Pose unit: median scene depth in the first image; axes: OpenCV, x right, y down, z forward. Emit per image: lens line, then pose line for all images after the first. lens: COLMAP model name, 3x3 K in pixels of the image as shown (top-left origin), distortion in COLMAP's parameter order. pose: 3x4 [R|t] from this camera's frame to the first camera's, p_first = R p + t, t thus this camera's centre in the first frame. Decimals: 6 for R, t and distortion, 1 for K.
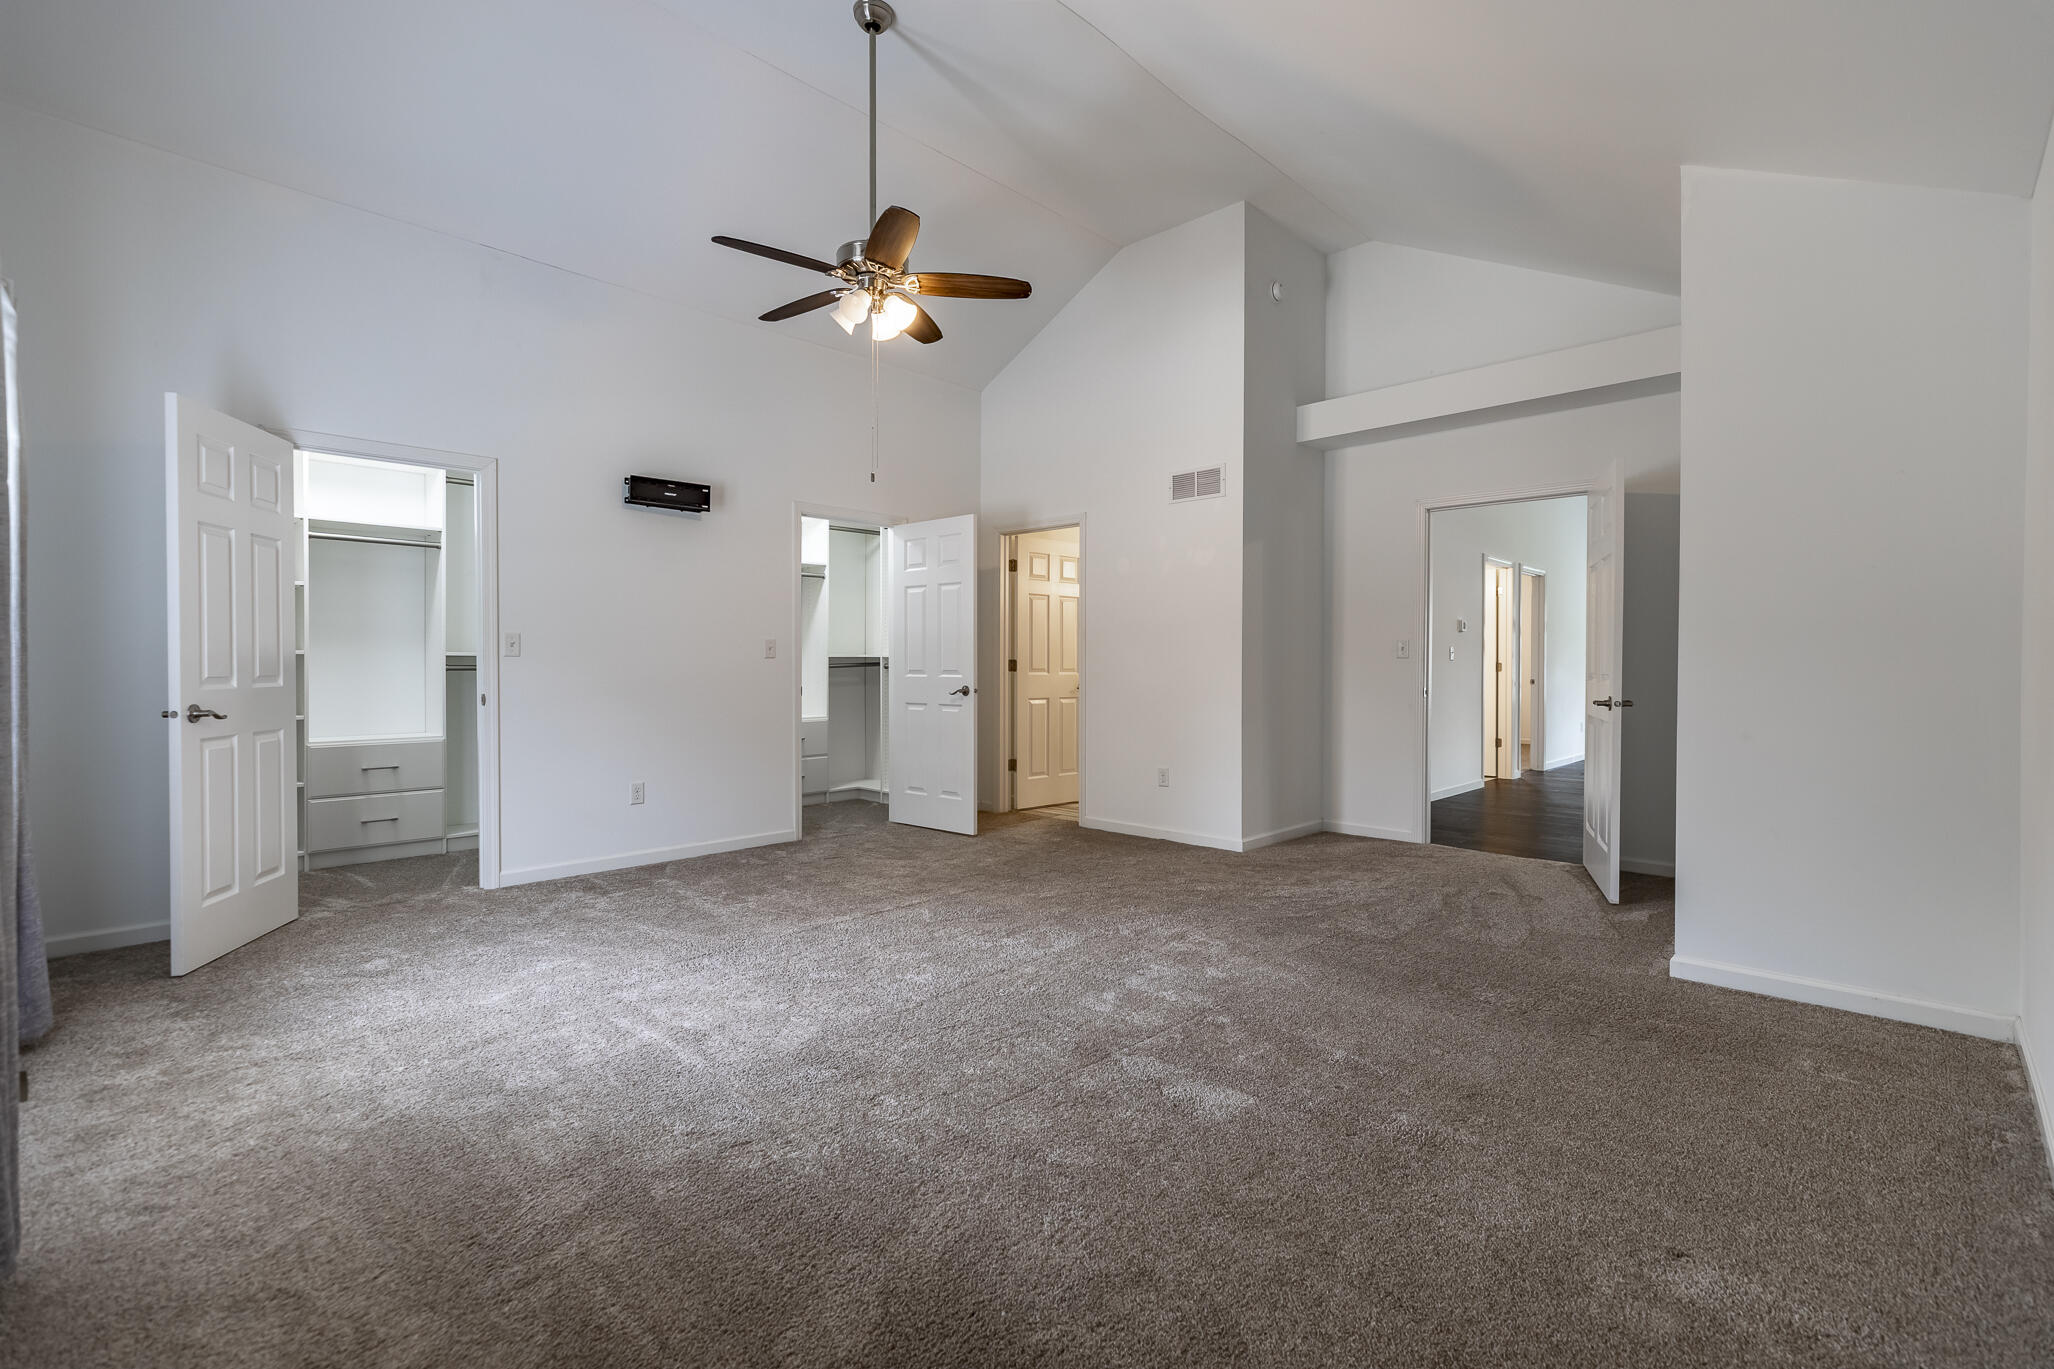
lens RADIAL K [[918.9, 0, 1034.3], [0, 918.9, 672.5], [0, 0, 1]] dist [0.005882, -0.000092]
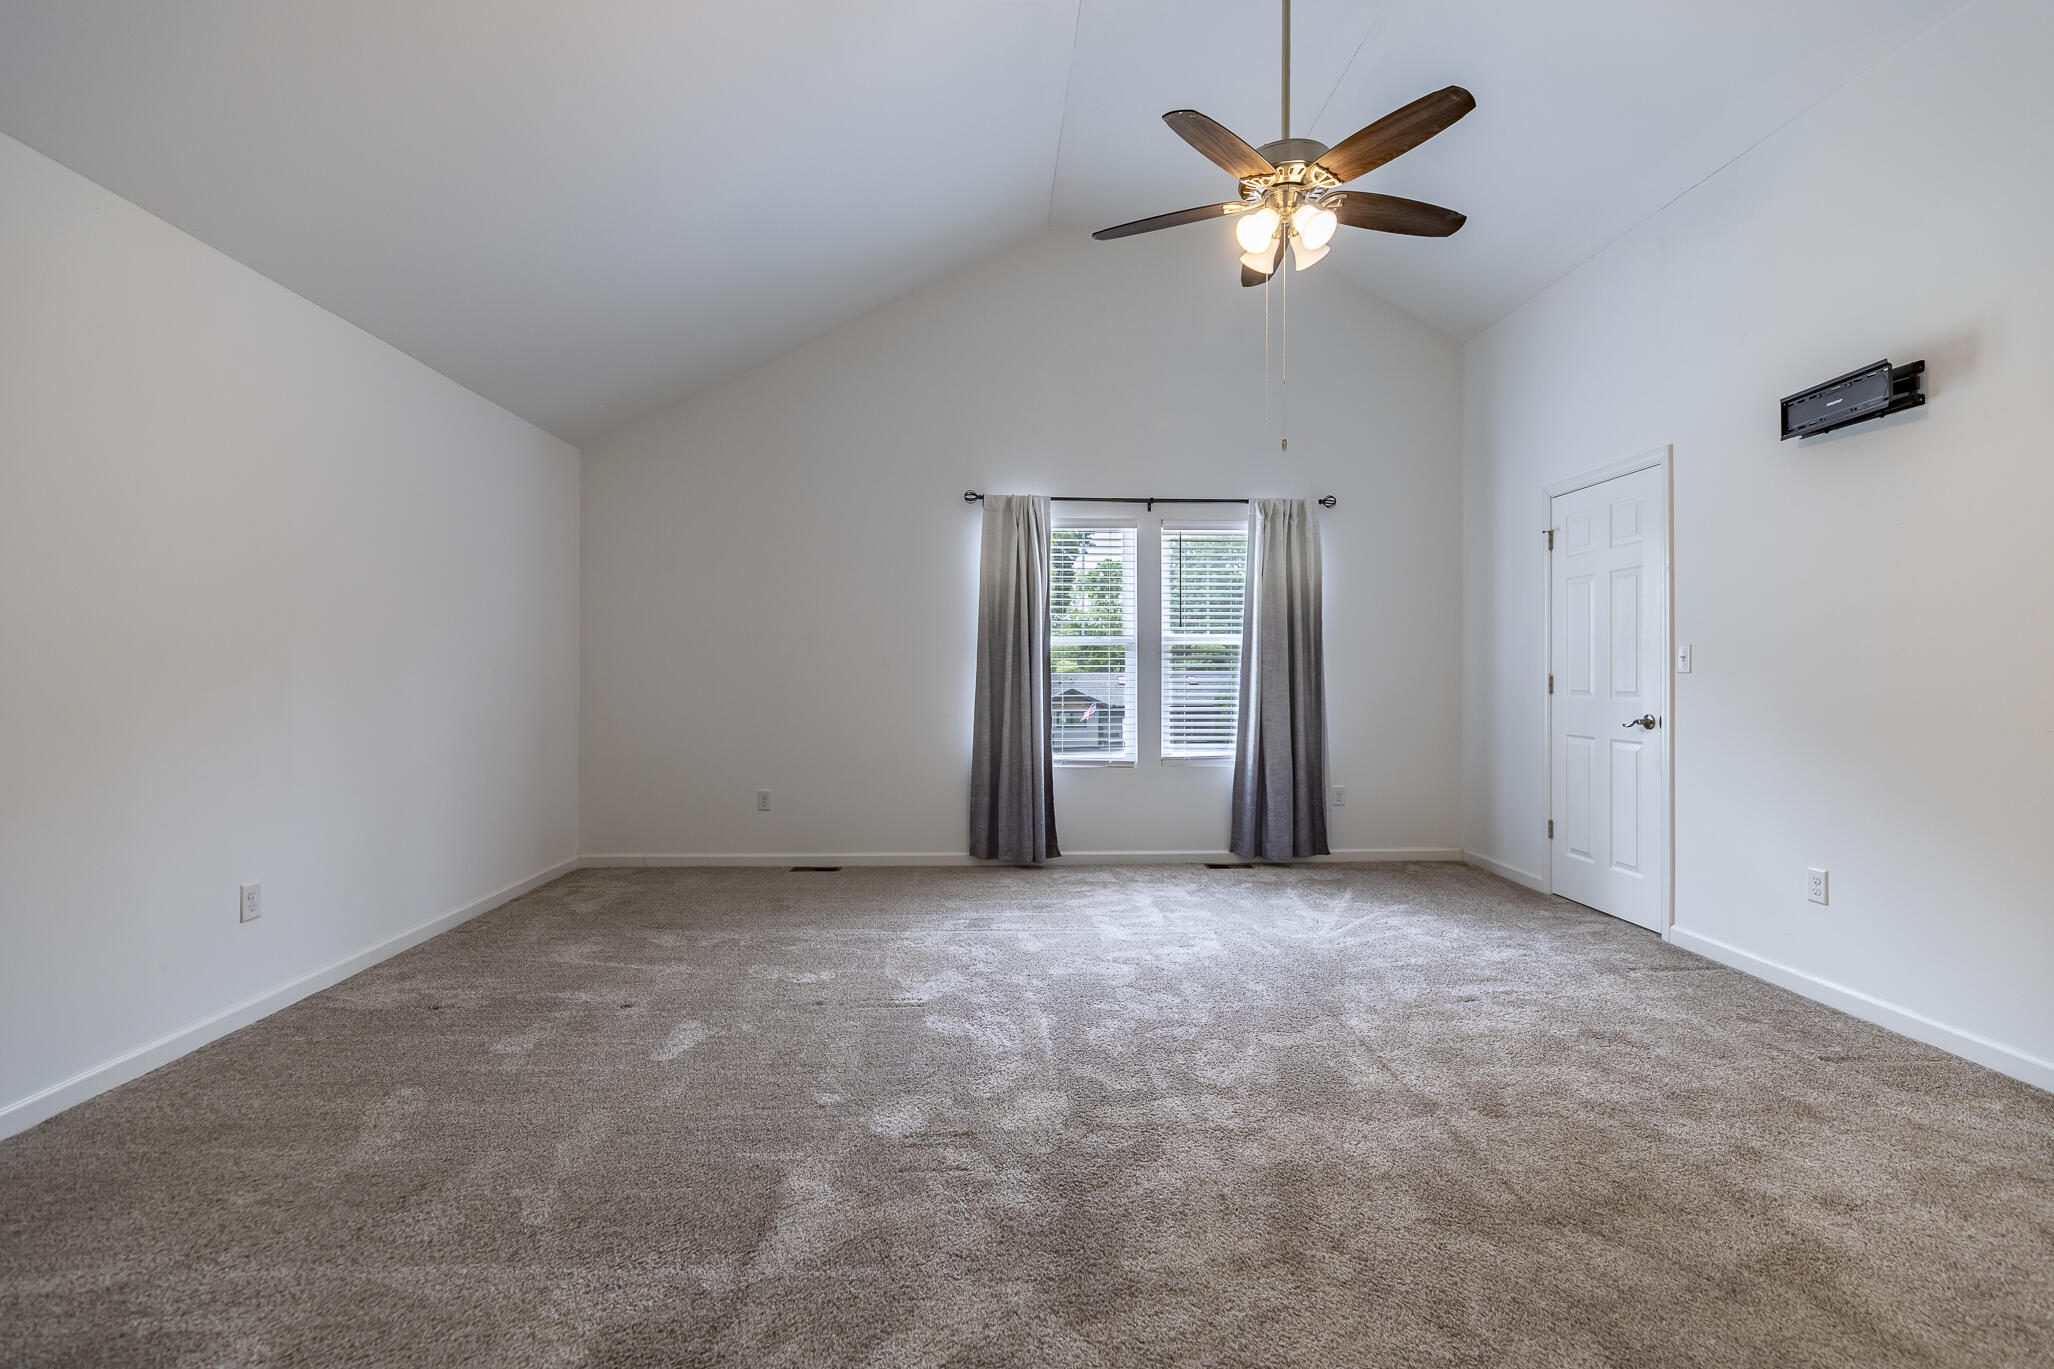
lens RADIAL K [[918.9, 0, 1034.3], [0, 918.9, 672.5], [0, 0, 1]] dist [0.005882, -0.000092]
pose [[-0.684578, -0.005690, -0.728918, 0.365337], [-0.011349, 0.999932, 0.002853, -0.011136], [0.728852, 0.010226, -0.684595, 0.932553]]
